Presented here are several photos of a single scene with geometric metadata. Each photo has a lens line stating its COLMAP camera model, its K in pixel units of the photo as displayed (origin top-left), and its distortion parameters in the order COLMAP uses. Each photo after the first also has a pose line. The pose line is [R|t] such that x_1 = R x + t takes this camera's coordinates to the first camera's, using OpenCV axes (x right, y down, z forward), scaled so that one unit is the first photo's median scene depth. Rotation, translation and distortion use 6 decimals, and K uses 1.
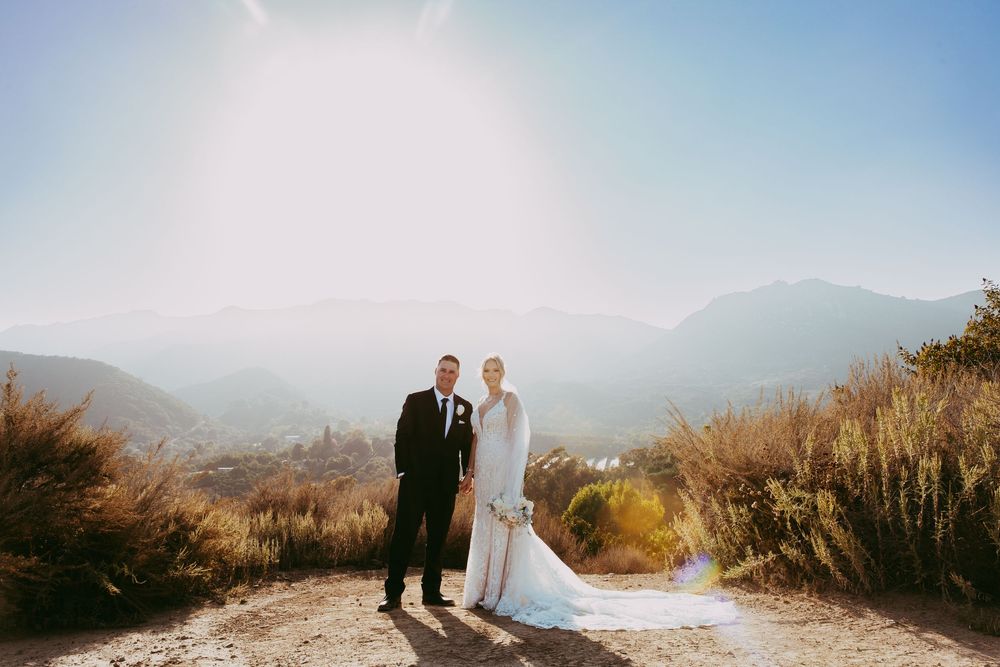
lens RADIAL K [[700.2, 0, 500.0], [0, 700.2, 296.1], [0, 0, 1]] dist [-0.001757, -0.000728]
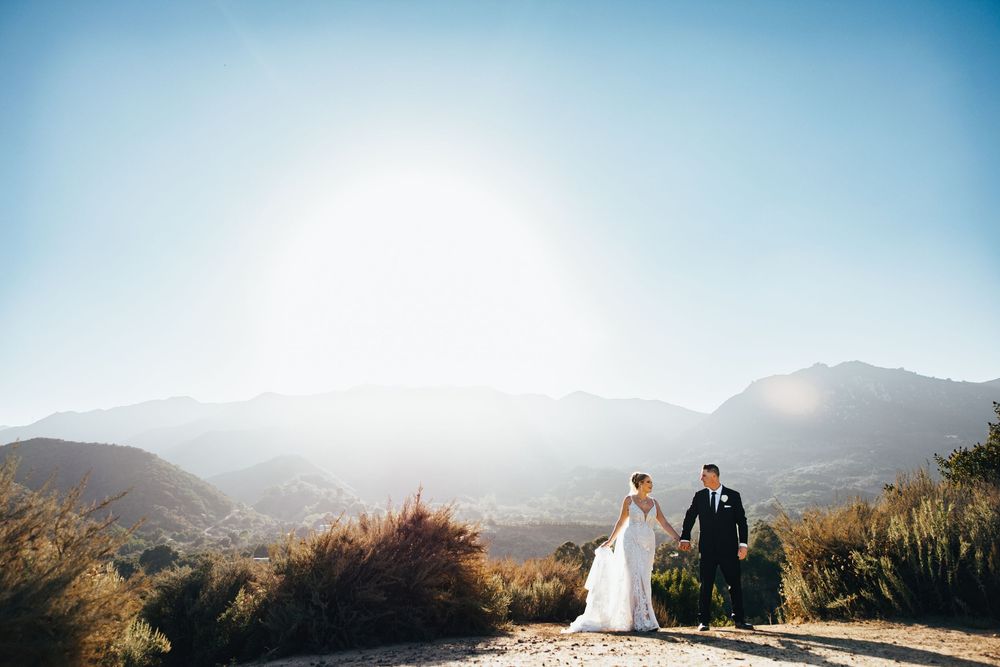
lens RADIAL K [[700.2, 0, 500.0], [0, 700.2, 296.1], [0, 0, 1]] dist [-0.001757, -0.000728]
pose [[0.998930, -0.013561, -0.044205, -0.352930], [0.008227, 0.992898, -0.118686, -0.146729], [0.045501, 0.118195, 0.991947, -0.735077]]
